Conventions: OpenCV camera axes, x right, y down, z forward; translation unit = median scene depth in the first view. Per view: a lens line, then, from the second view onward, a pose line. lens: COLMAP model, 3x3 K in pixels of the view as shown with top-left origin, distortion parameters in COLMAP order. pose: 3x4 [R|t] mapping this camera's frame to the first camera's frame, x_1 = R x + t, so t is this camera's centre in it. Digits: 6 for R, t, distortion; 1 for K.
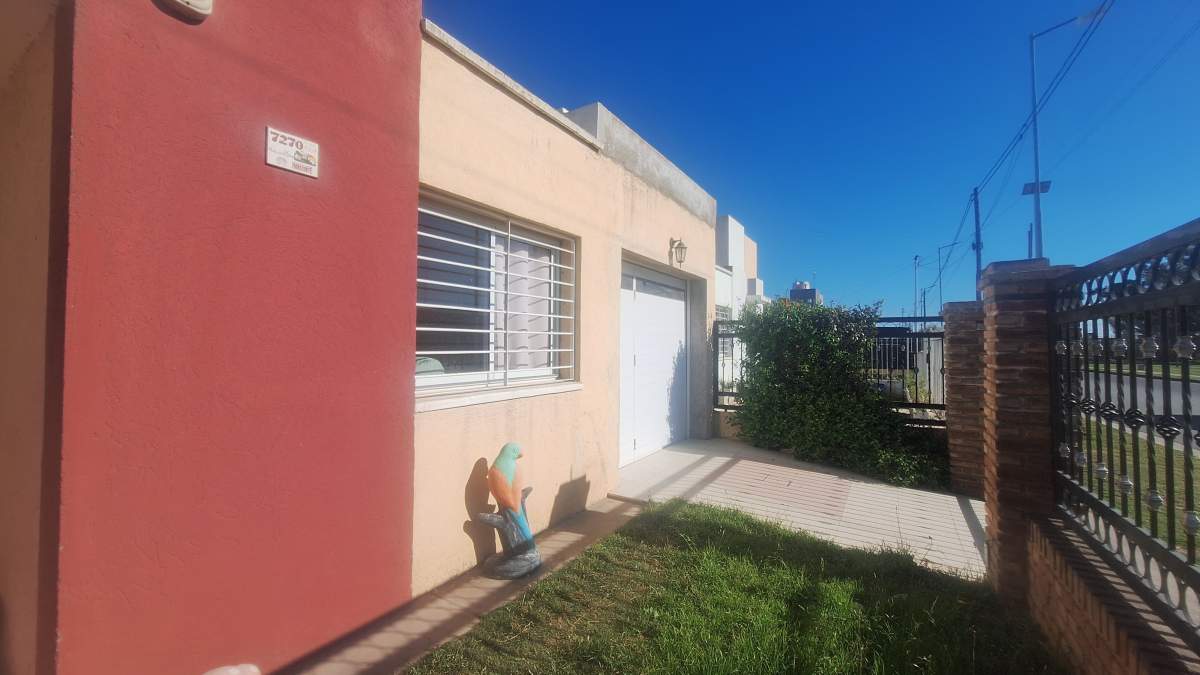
lens RADIAL K [[472.2, 0, 602.4], [0, 472.2, 339.1], [0, 0, 1]] dist [-0.000410, -0.000021]
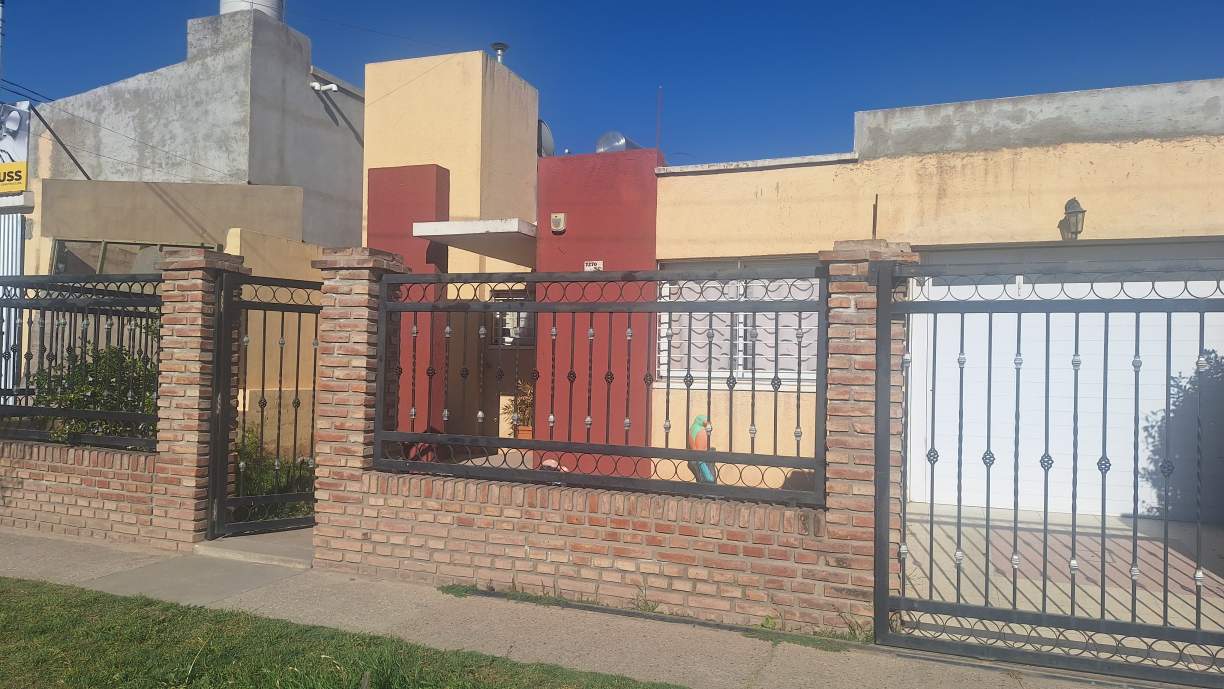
lens RADIAL K [[814.2, 0, 610.4], [0, 814.2, 358.4], [0, 0, 1]] dist [0.021979, -0.054236]
pose [[0.176554, 0.004349, -0.984281, 1.733534], [0.000120, 0.999990, 0.004440, 0.016632], [0.984291, -0.000902, 0.176552, 0.188393]]
